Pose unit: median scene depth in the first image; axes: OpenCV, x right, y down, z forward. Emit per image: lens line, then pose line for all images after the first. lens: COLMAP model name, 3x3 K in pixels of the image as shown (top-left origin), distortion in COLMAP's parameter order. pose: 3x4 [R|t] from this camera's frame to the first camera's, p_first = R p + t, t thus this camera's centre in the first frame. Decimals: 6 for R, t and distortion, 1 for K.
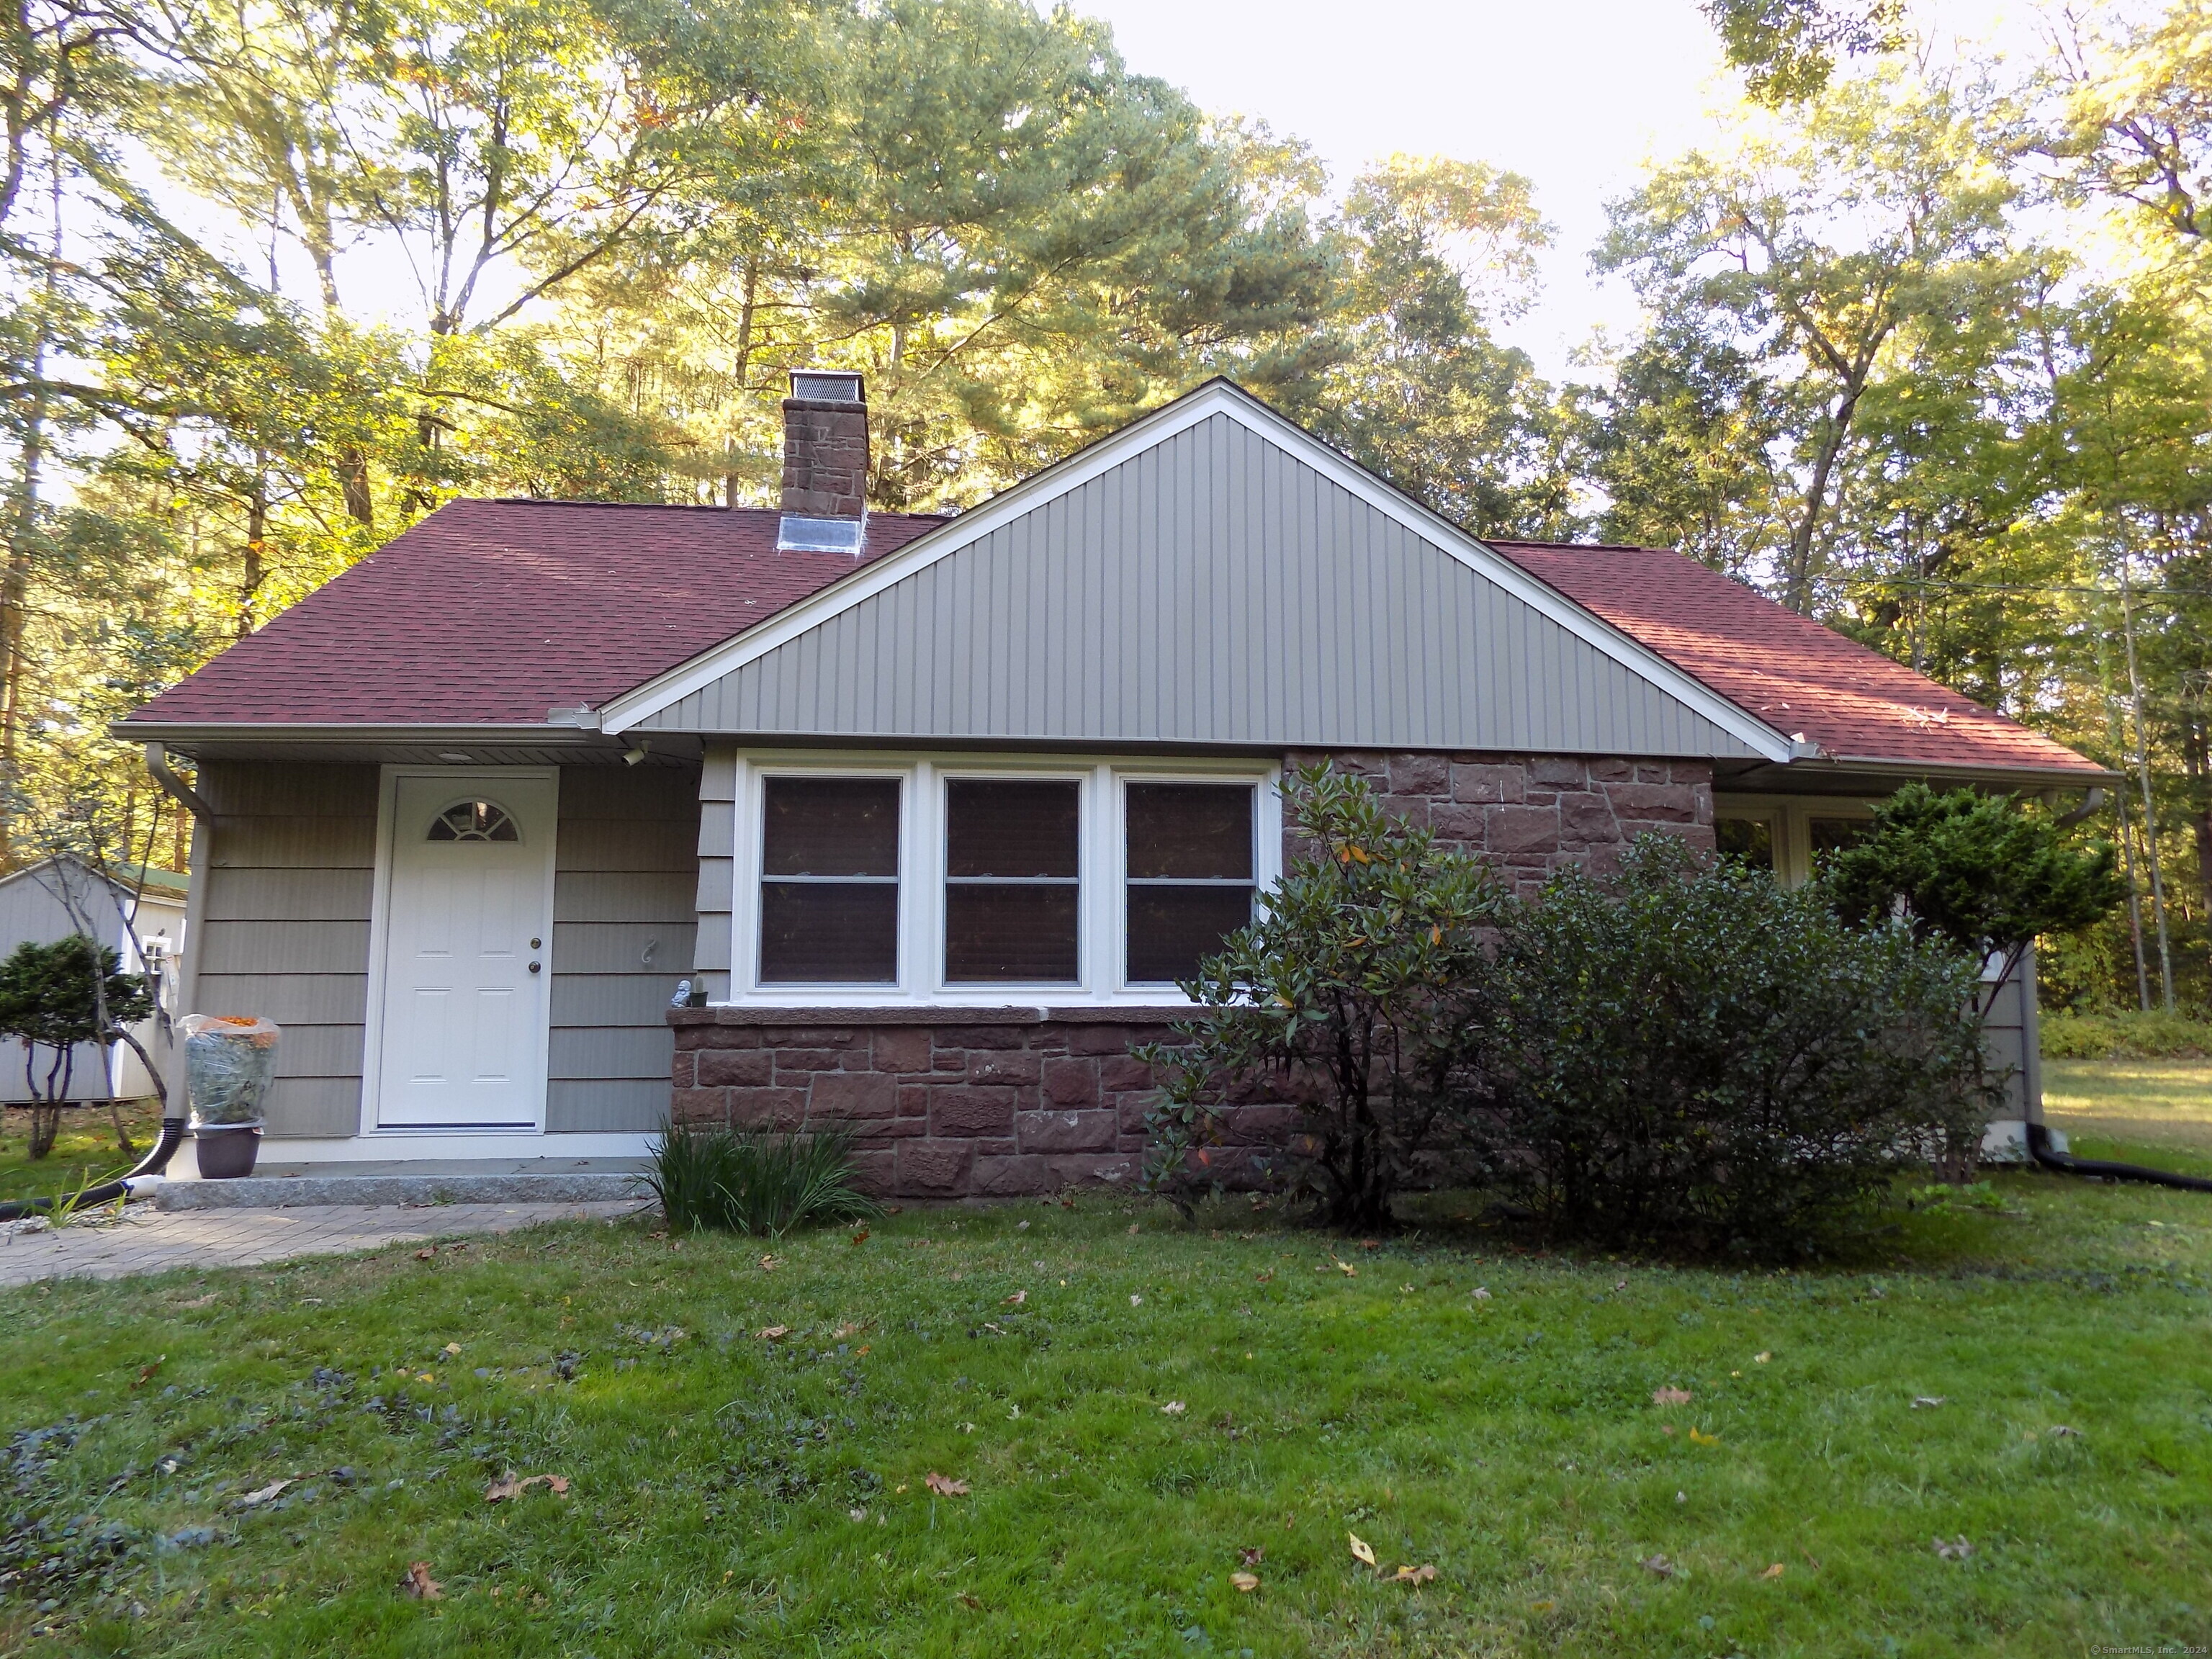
lens RADIAL K [[1497.1, 0, 1115.8], [0, 1497.1, 934.8], [0, 0, 1]] dist [-0.082332, 0.062324]
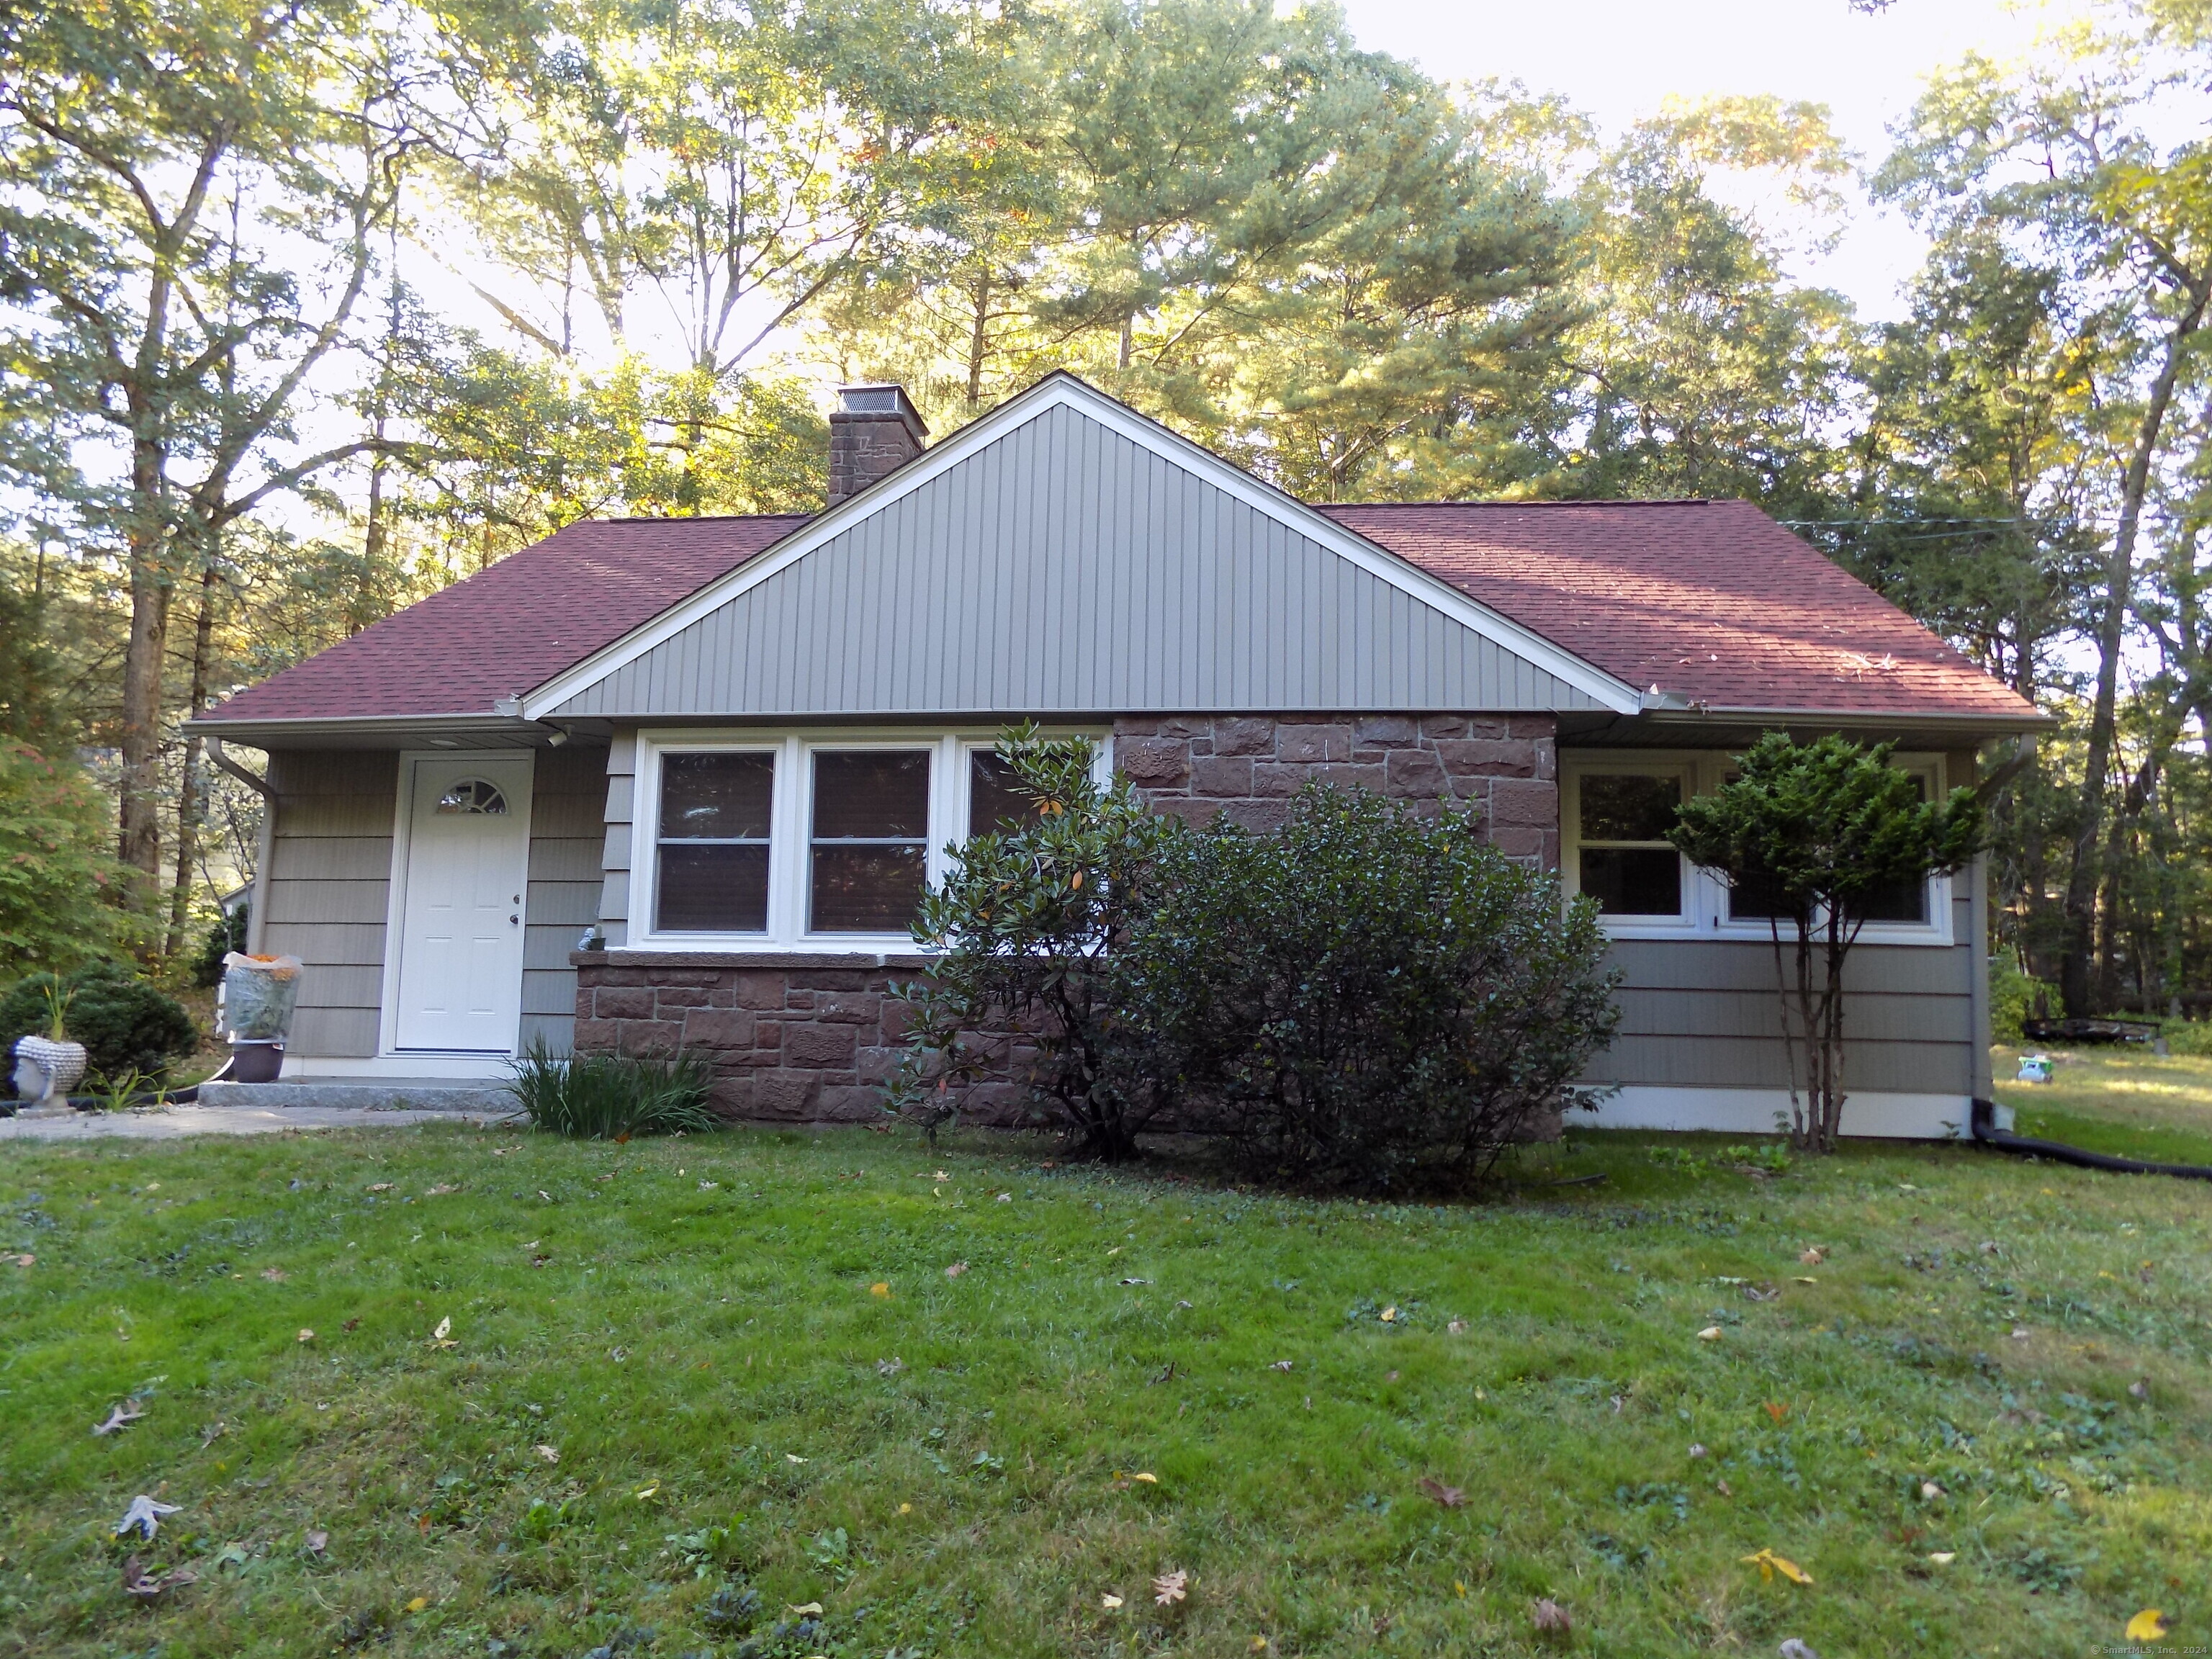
lens RADIAL K [[1497.1, 0, 1115.8], [0, 1497.1, 934.8], [0, 0, 1]] dist [-0.082332, 0.062324]
pose [[0.971403, 0.006343, -0.237353, 0.358997], [-0.004464, 0.999954, 0.008450, 0.022424], [0.237396, -0.007149, 0.971387, -0.034789]]
